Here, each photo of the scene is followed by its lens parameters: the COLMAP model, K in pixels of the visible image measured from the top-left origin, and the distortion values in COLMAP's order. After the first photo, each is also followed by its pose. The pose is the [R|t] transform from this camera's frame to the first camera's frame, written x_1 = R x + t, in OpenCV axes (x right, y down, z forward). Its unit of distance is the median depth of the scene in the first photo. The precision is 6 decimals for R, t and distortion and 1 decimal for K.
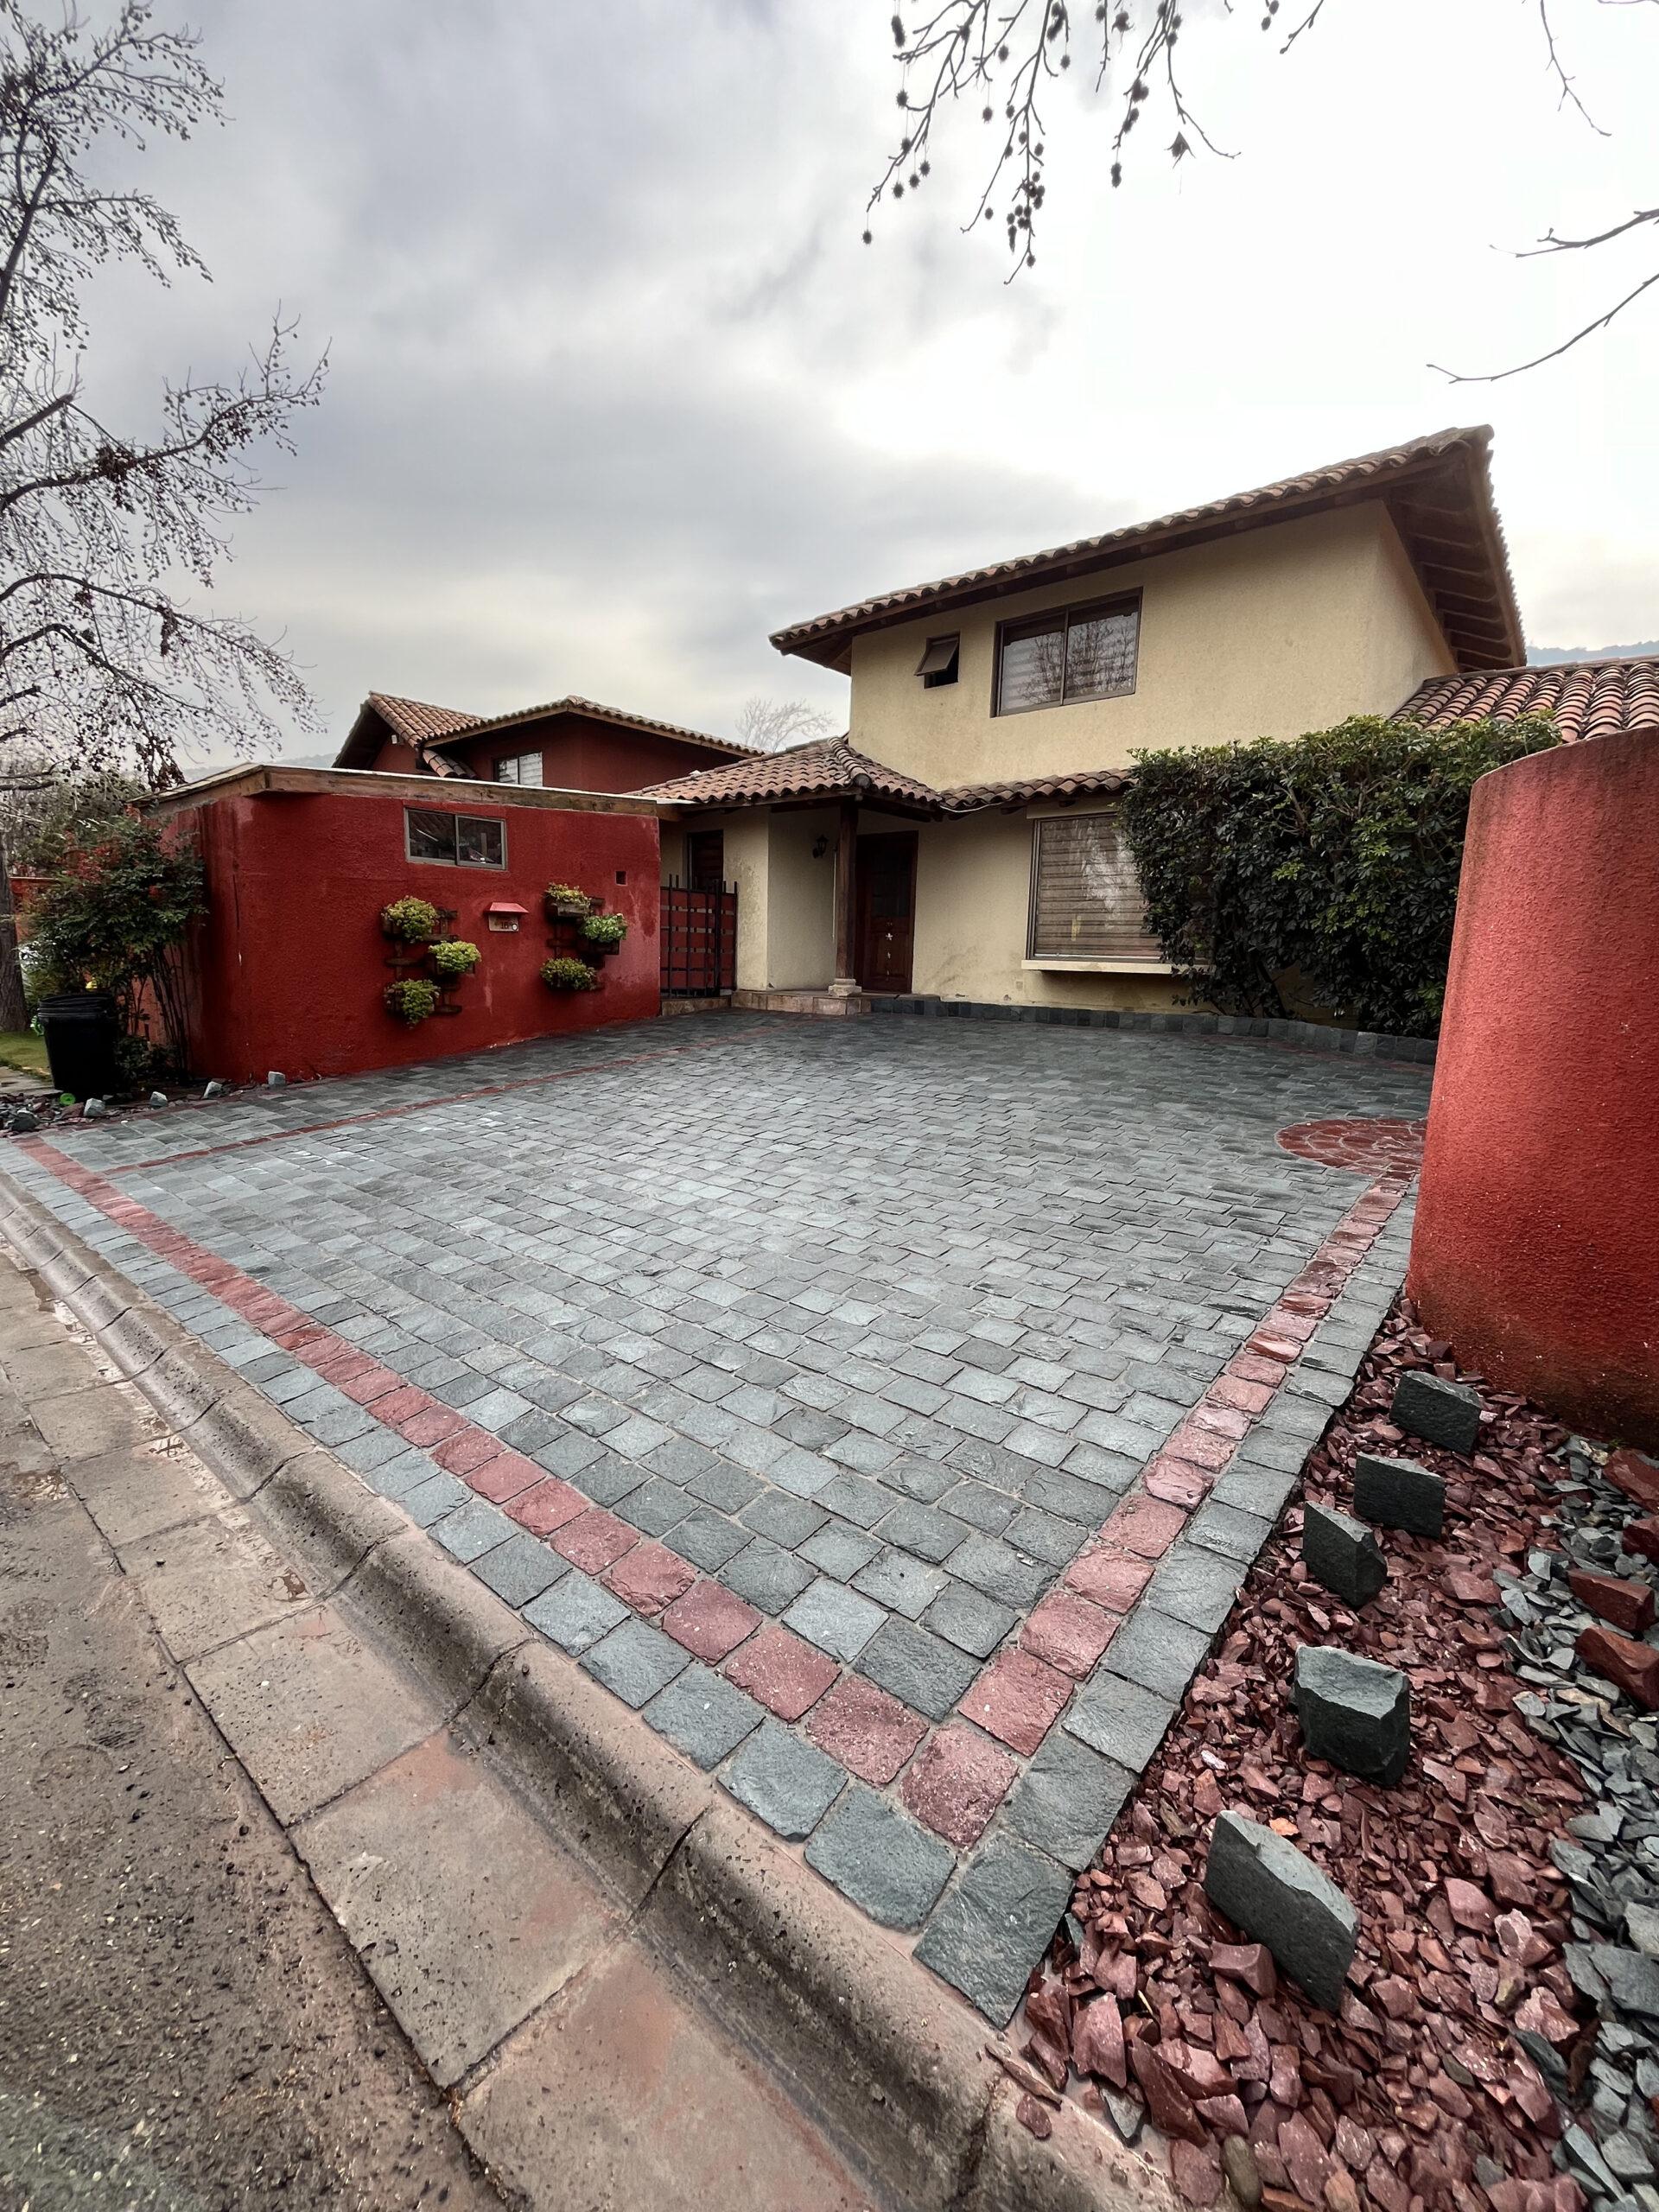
lens RADIAL K [[894.2, 0, 836.5], [0, 894.2, 1097.6], [0, 0, 1]] dist [-0.003523, -0.000789]
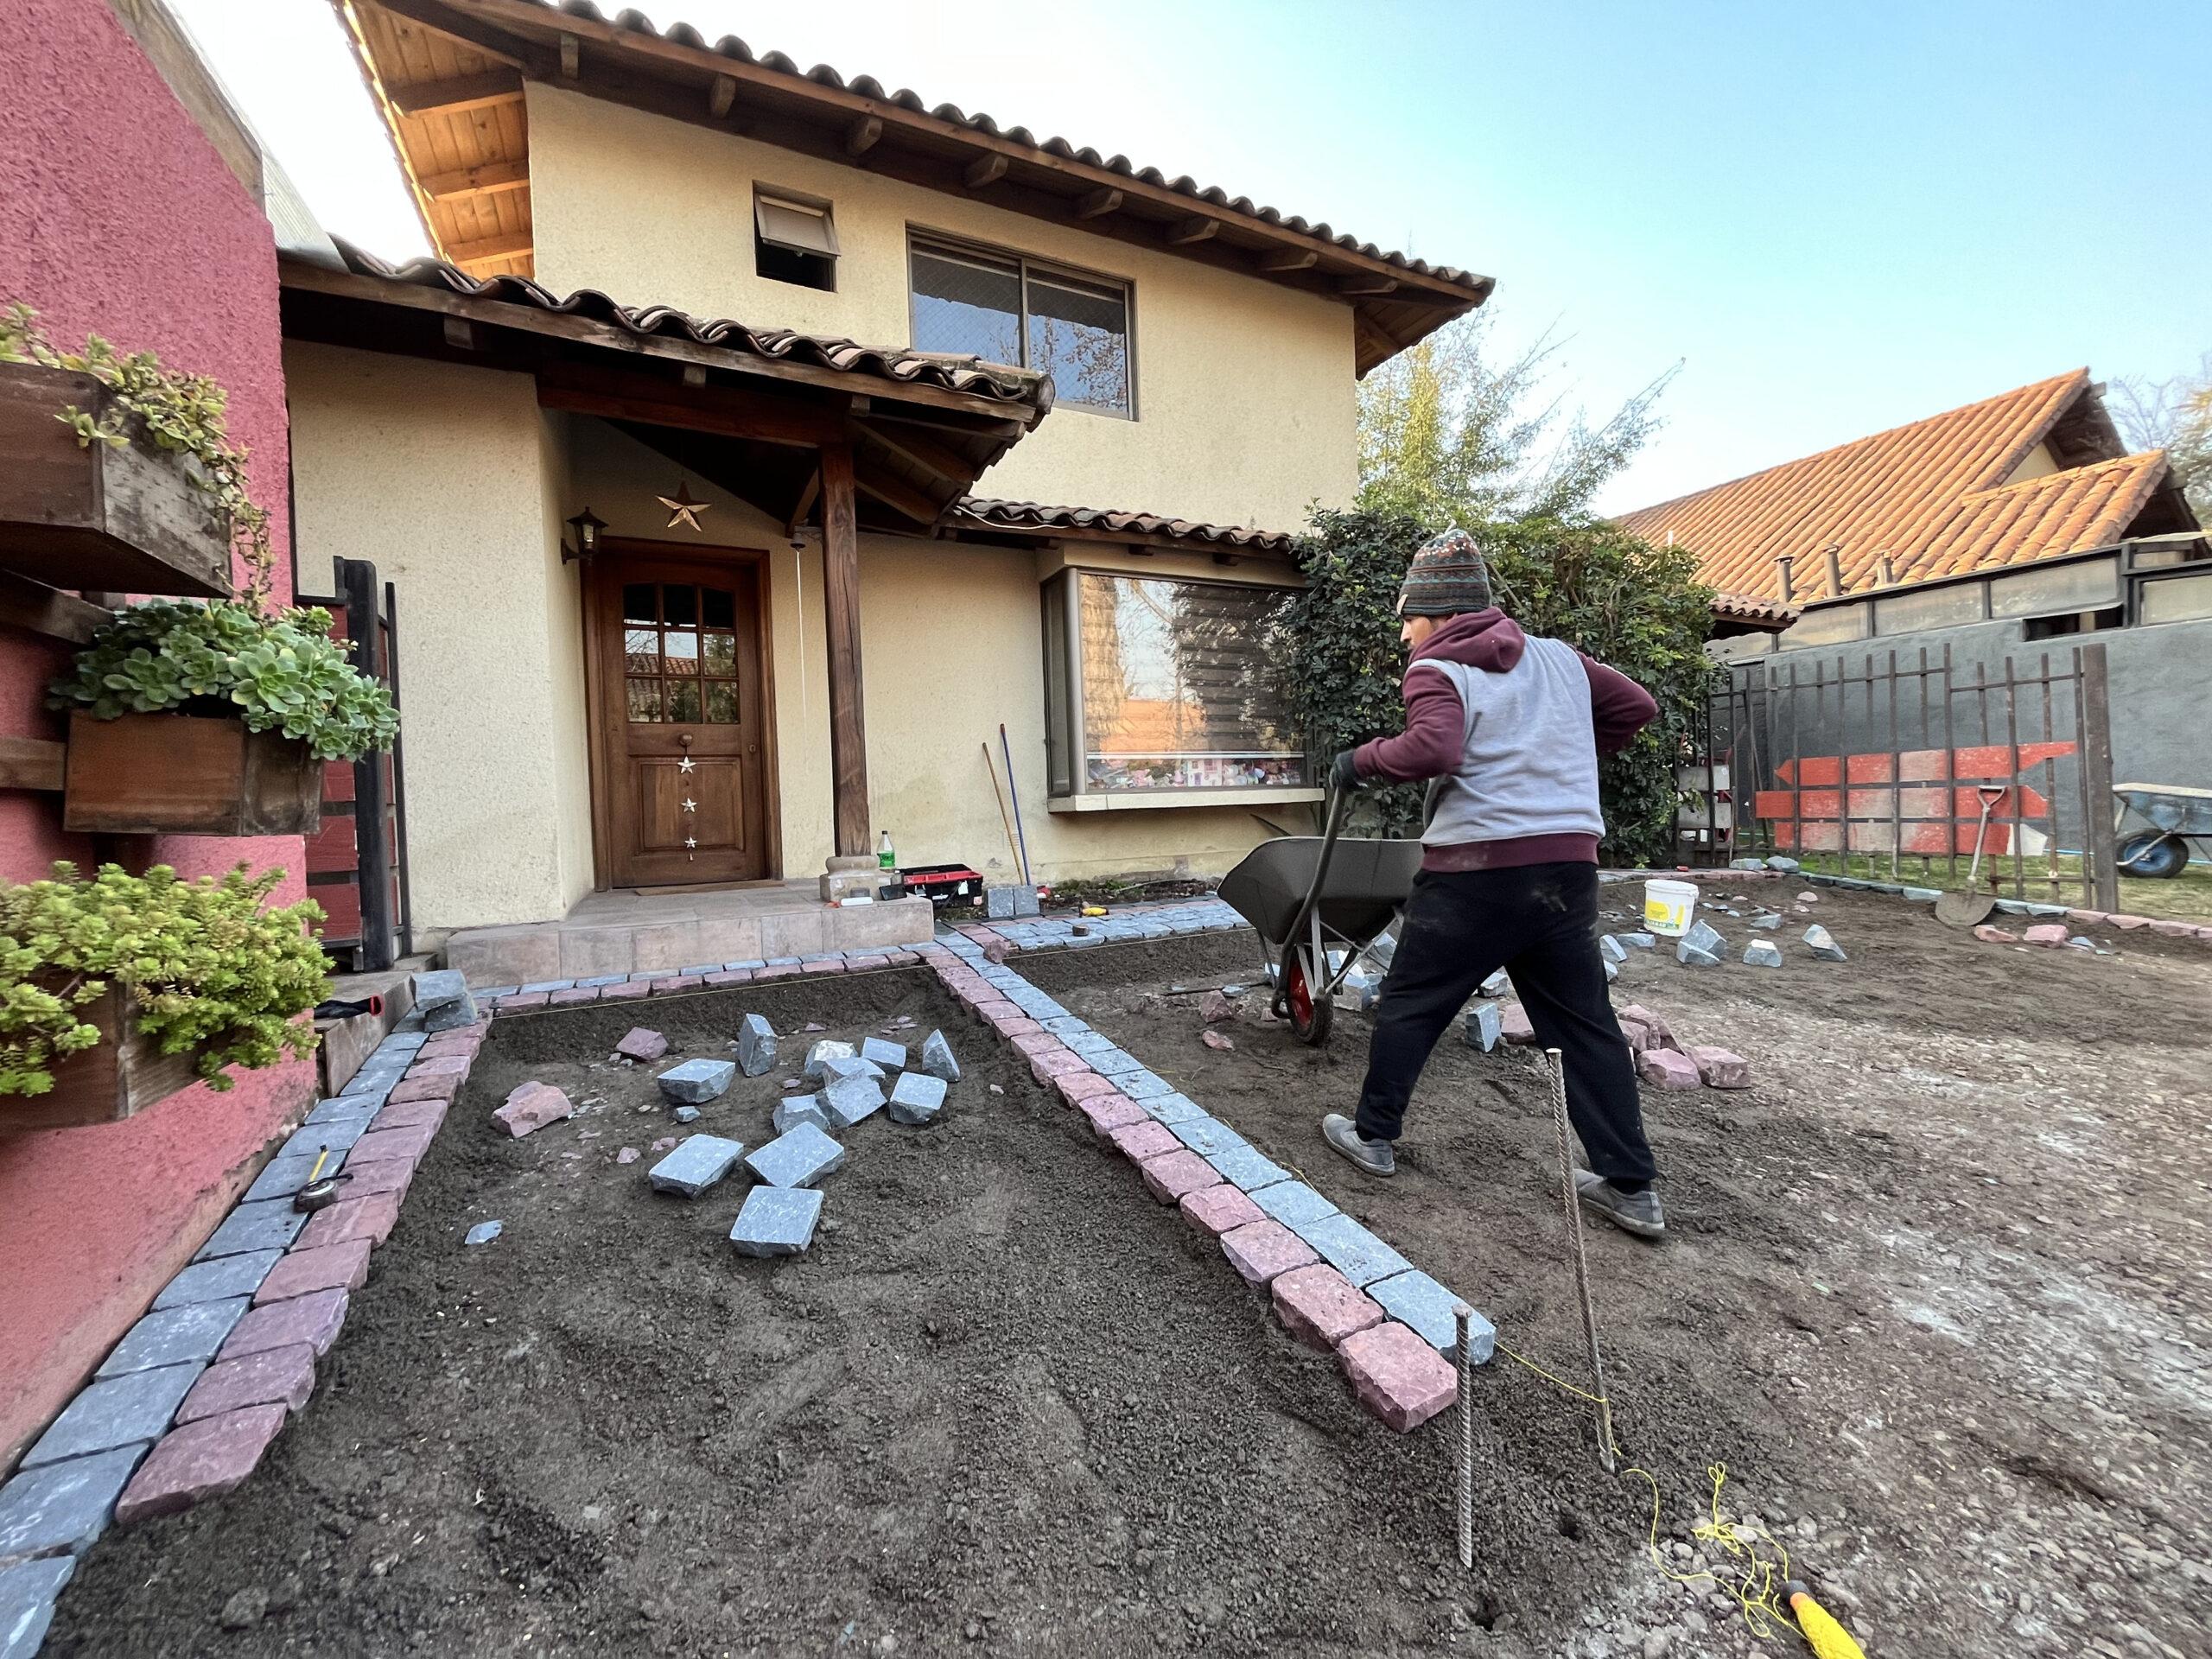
lens RADIAL K [[894.2, 0, 1092.4], [0, 894.2, 829.4], [0, 0, 1]] dist [-0.003523, -0.000789]
pose [[0.405367, -0.065639, 0.911795, -0.331918], [0.187067, 0.982268, -0.012454, -0.121309], [-0.894809, 0.175615, 0.410458, 0.746882]]
